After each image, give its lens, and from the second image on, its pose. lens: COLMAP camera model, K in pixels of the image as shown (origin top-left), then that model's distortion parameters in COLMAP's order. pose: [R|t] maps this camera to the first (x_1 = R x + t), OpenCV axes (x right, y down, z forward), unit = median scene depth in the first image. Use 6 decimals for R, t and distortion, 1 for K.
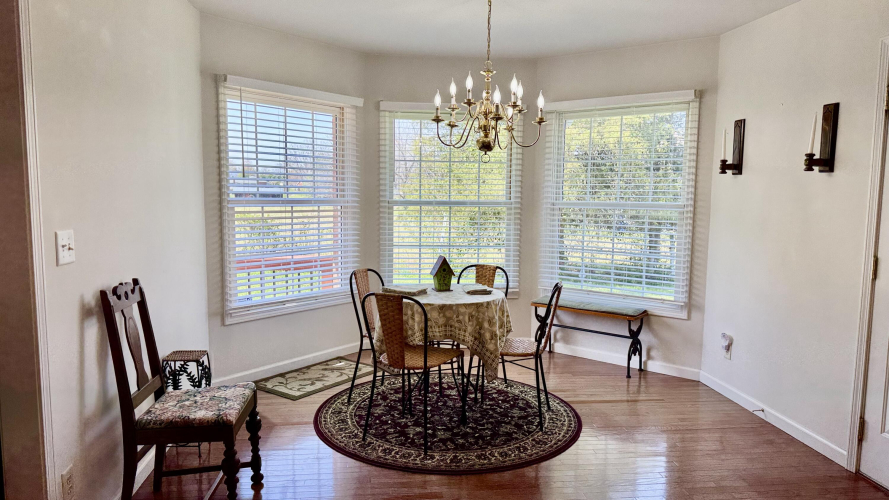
lens RADIAL K [[622.4, 0, 447.1], [0, 622.4, 253.0], [0, 0, 1]] dist [0.132715, -0.222225]
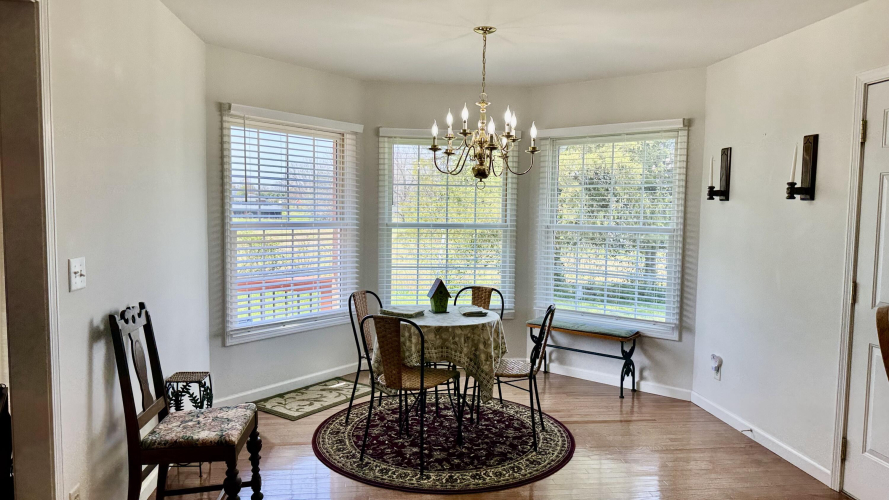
lens RADIAL K [[622.7, 0, 450.7], [0, 622.7, 251.4], [0, 0, 1]] dist [0.129983, -0.220873]
pose [[0.999966, 0.002227, 0.007906, 0.003216], [-0.001979, 0.999512, -0.031180, -0.008386], [-0.007972, 0.031163, 0.999483, -0.029827]]
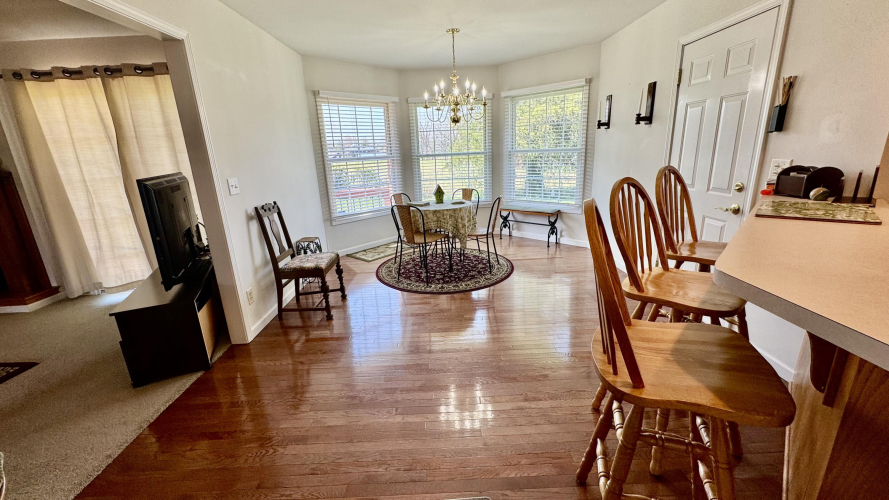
lens RADIAL K [[358.2, 0, 443.4], [0, 358.2, 248.0], [0, 0, 1]] dist [-0.003152, 0.000078]
pose [[0.993498, -0.027252, -0.110543, 0.120839], [0.045657, 0.984804, 0.167563, 0.014221], [0.104297, -0.171520, 0.979644, -0.066494]]
